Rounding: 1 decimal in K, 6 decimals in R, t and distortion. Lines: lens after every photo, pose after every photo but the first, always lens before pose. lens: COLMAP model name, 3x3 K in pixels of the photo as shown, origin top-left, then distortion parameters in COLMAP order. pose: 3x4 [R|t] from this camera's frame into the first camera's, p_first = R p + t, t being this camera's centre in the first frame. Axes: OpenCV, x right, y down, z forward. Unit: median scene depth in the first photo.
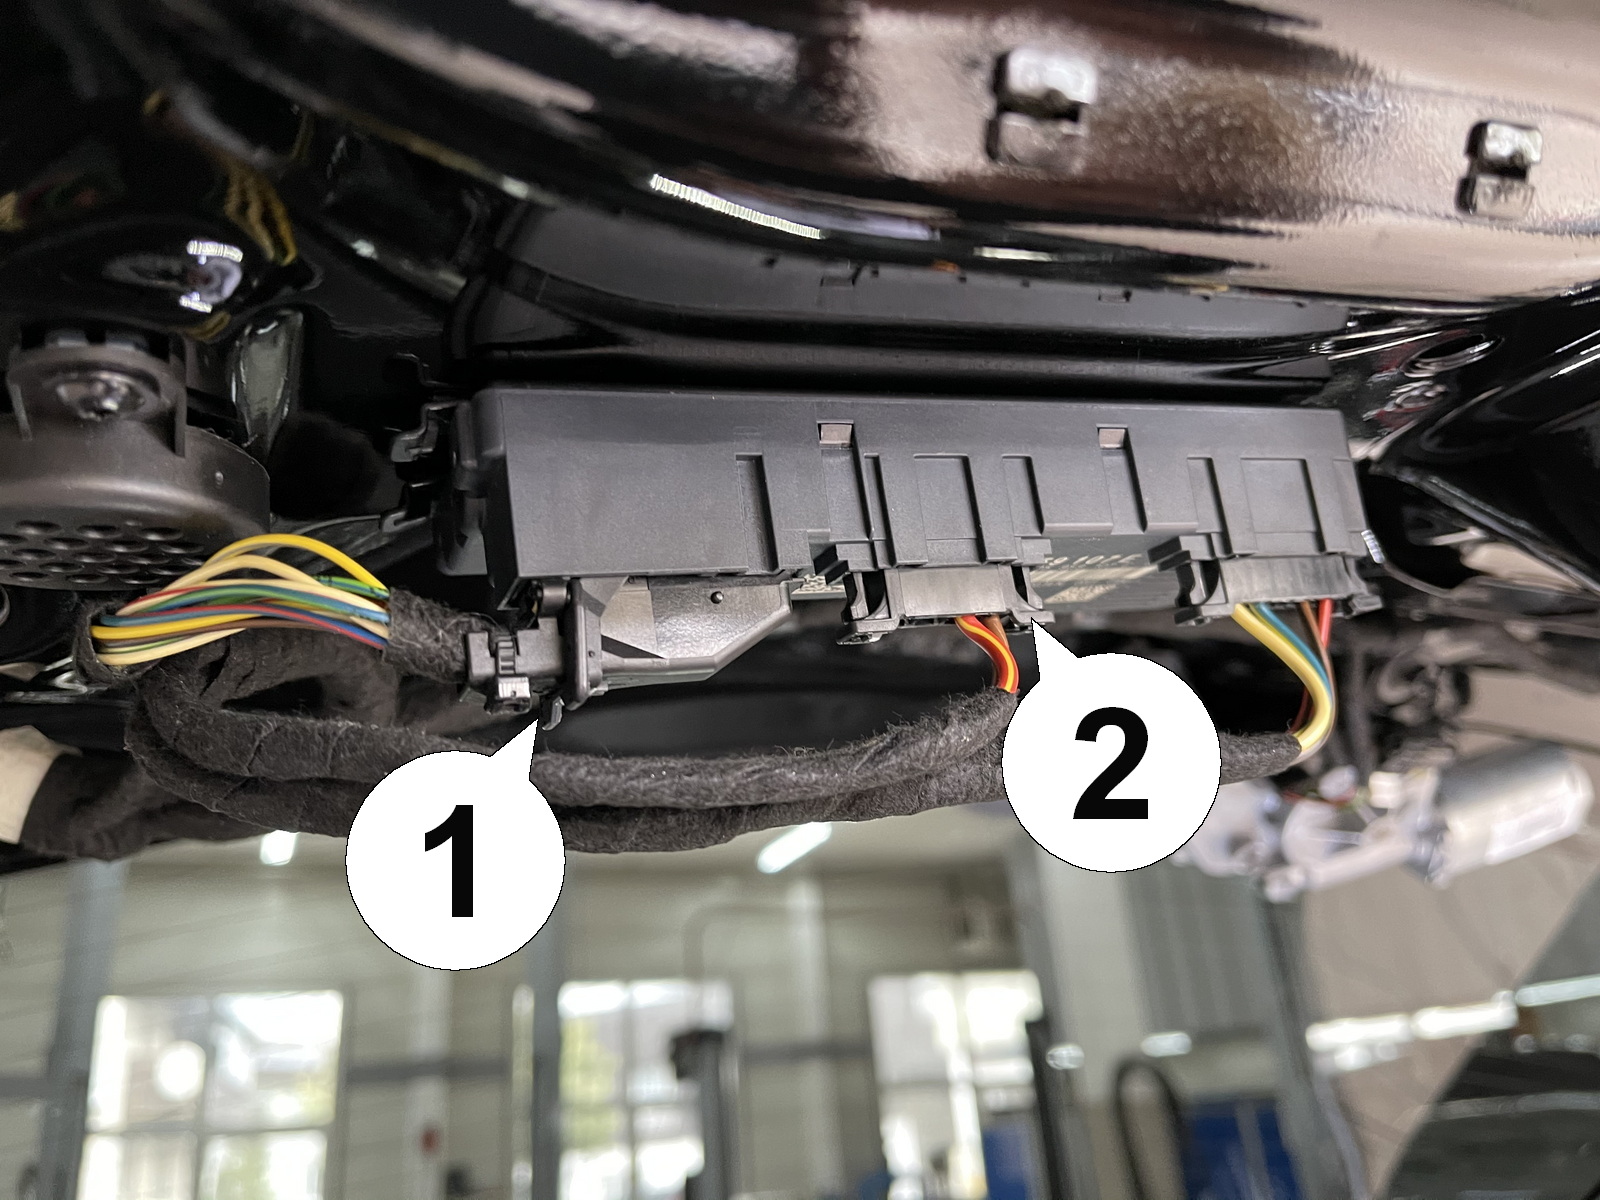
lens RADIAL K [[1260.3, 0, 779.1], [0, 1260.3, 592.8], [0, 0, 1]] dist [0.003469, 0.000087]
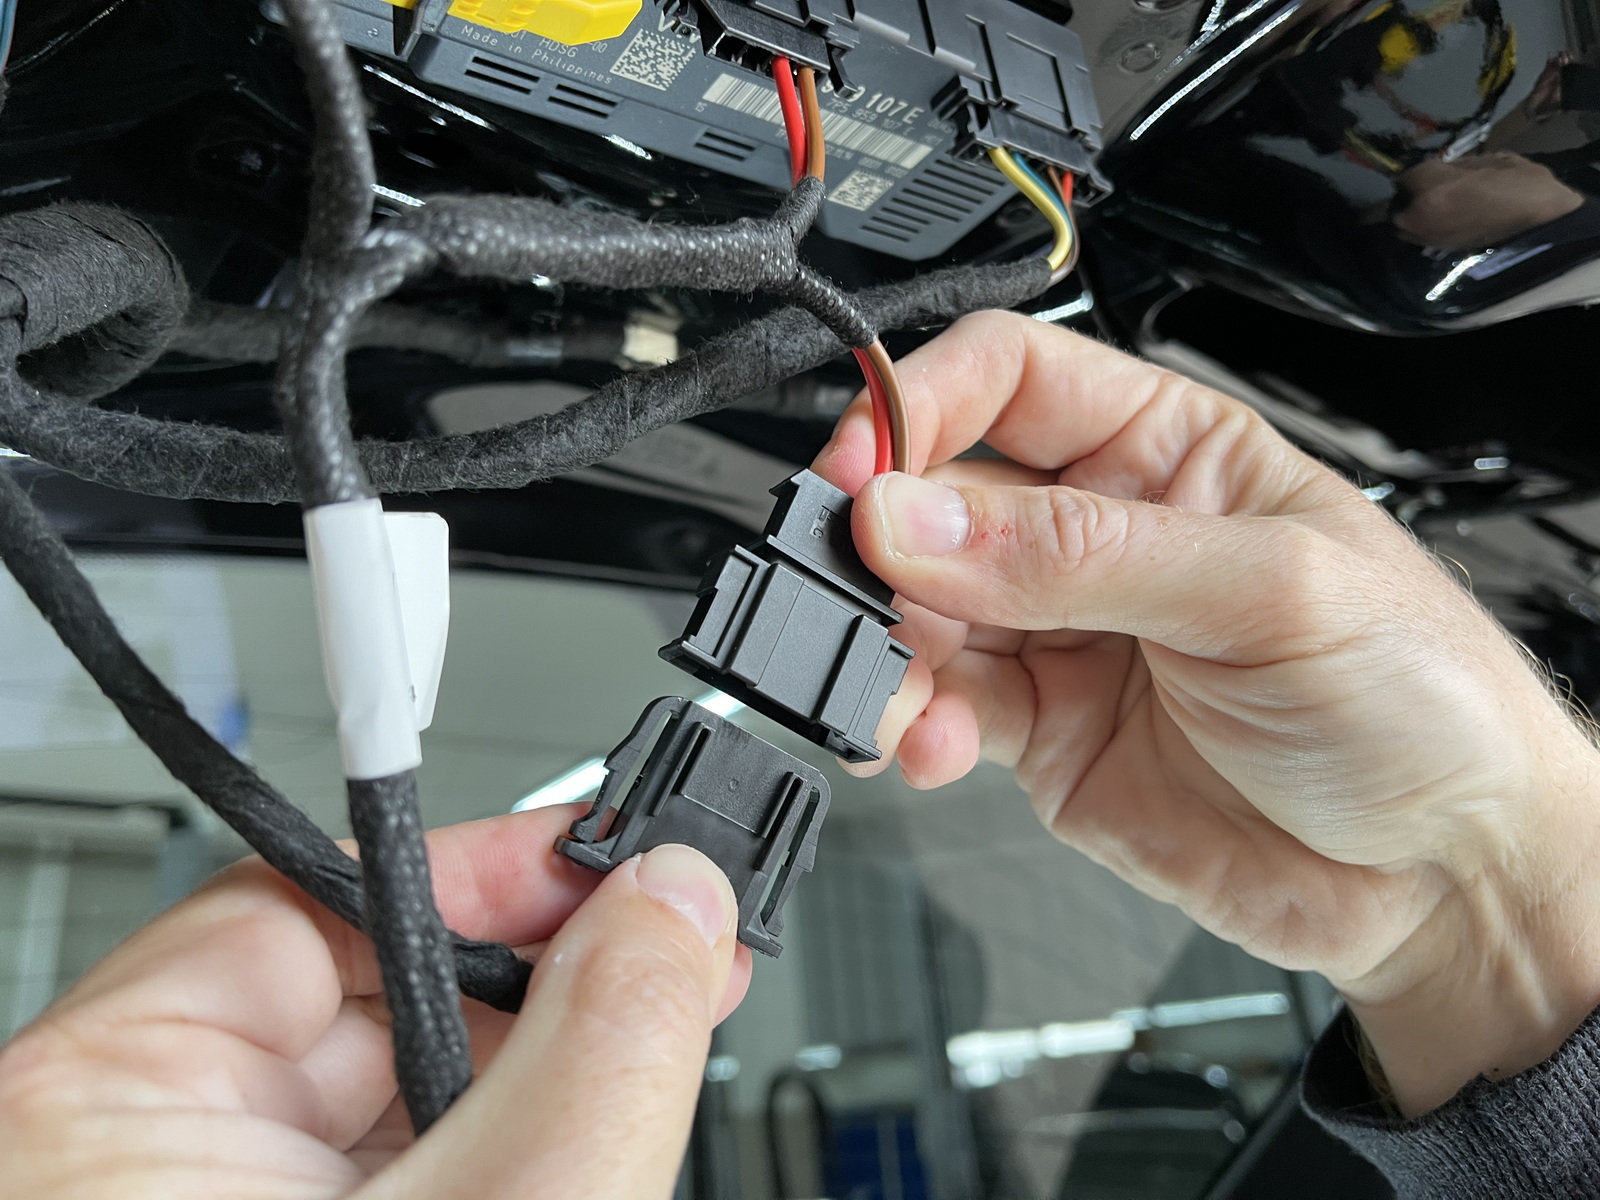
lens RADIAL K [[1260.3, 0, 779.1], [0, 1260.3, 592.8], [0, 0, 1]] dist [0.003469, 0.000087]
pose [[0.966696, 0.054778, 0.249997, -0.101159], [-0.027833, 0.993534, -0.110075, 0.548934], [-0.254410, 0.099451, 0.961969, -0.014097]]
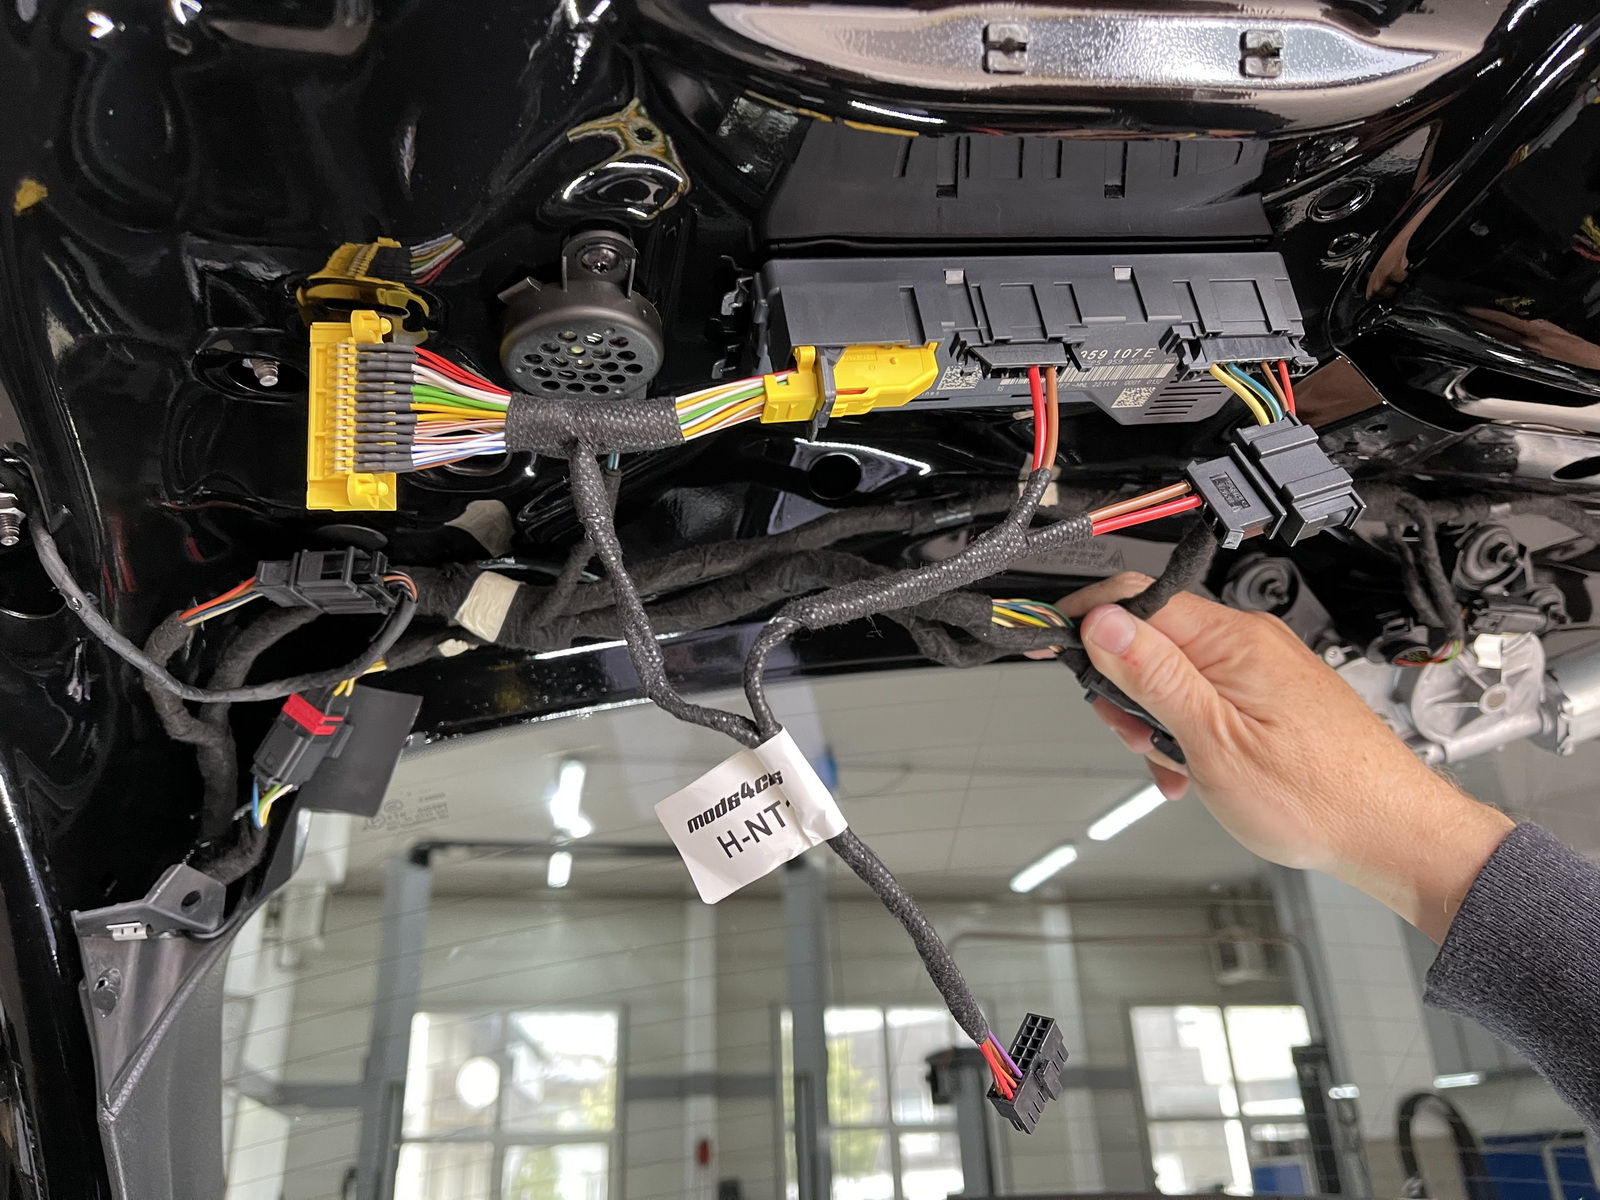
lens RADIAL K [[1229.0, 0, 767.0], [0, 1229.0, 618.0], [0, 0, 1]] dist [0.004002, 0.001850]
pose [[0.978920, -0.083964, -0.186189, 0.061646], [0.061879, 0.990671, -0.121415, 0.500545], [0.194646, 0.107334, 0.974983, -0.651761]]
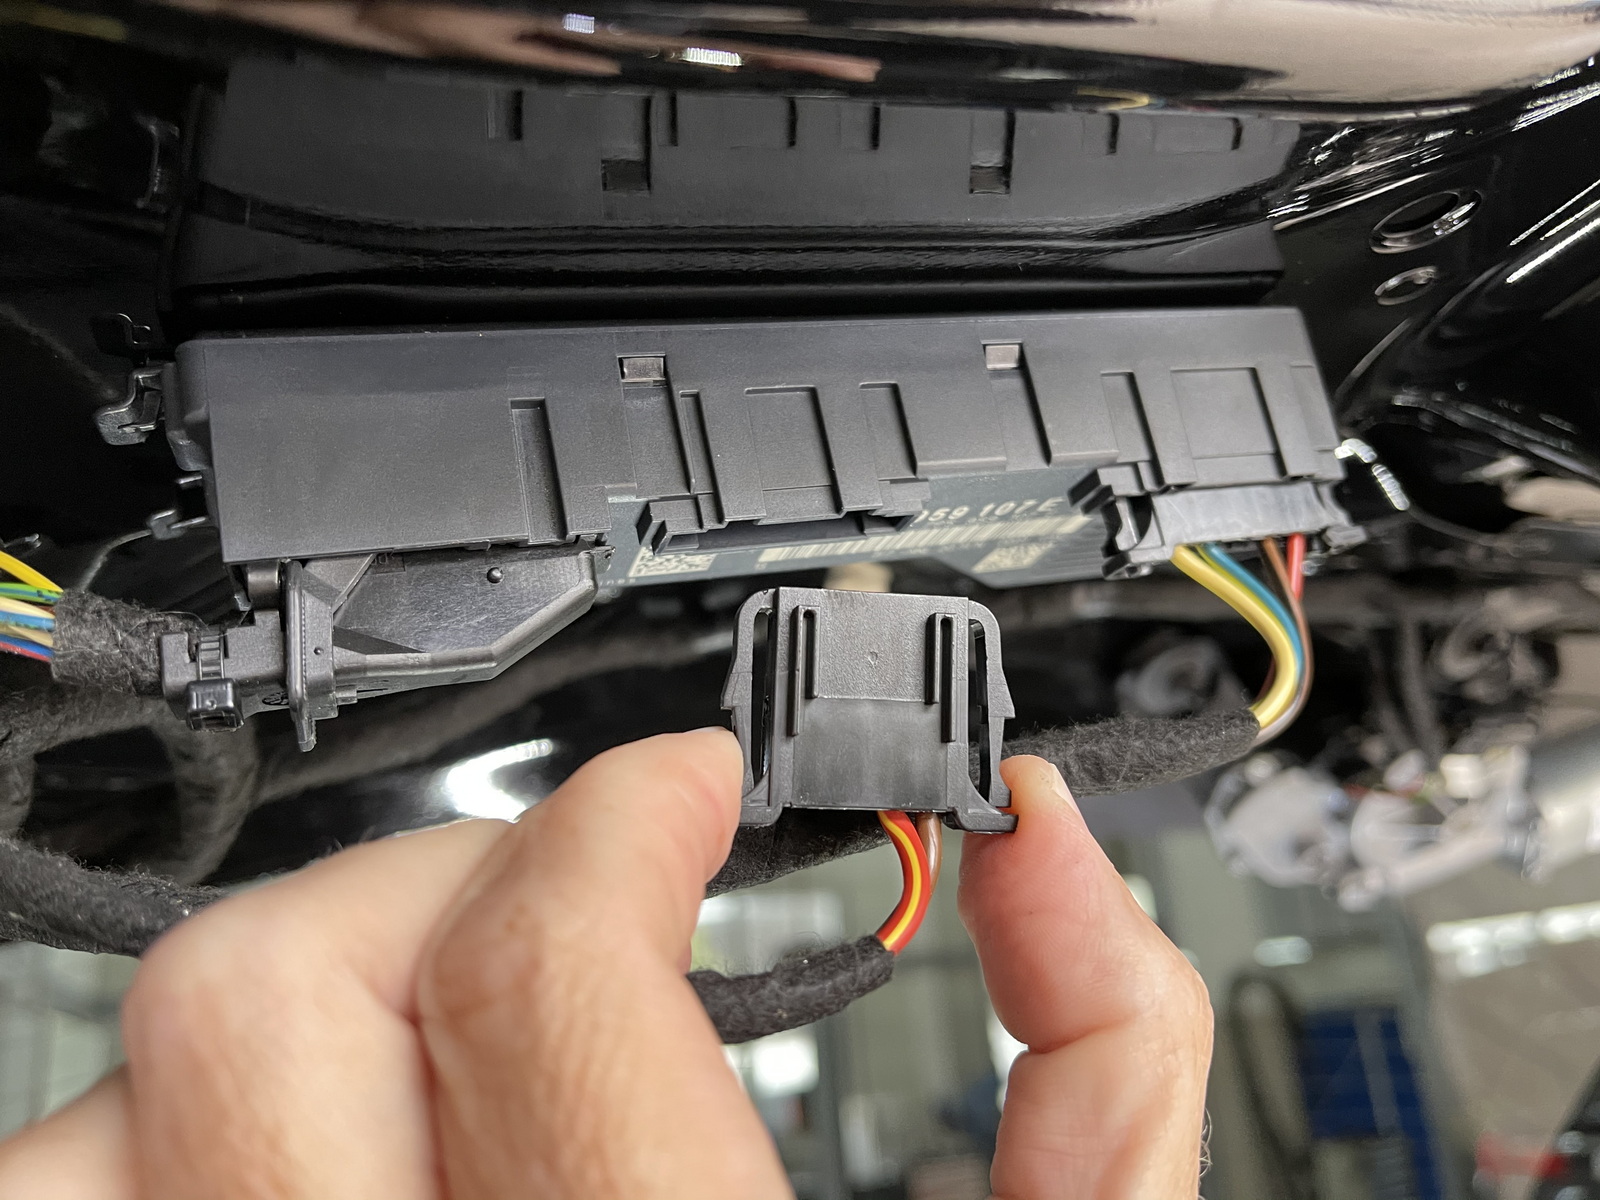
lens RADIAL K [[1260.3, 0, 779.1], [0, 1260.3, 592.8], [0, 0, 1]] dist [0.003469, 0.000087]
pose [[0.994895, -0.075109, -0.067402, 0.158934], [0.073085, 0.996812, -0.032005, 0.046350], [0.069591, 0.026915, 0.997212, 0.167425]]
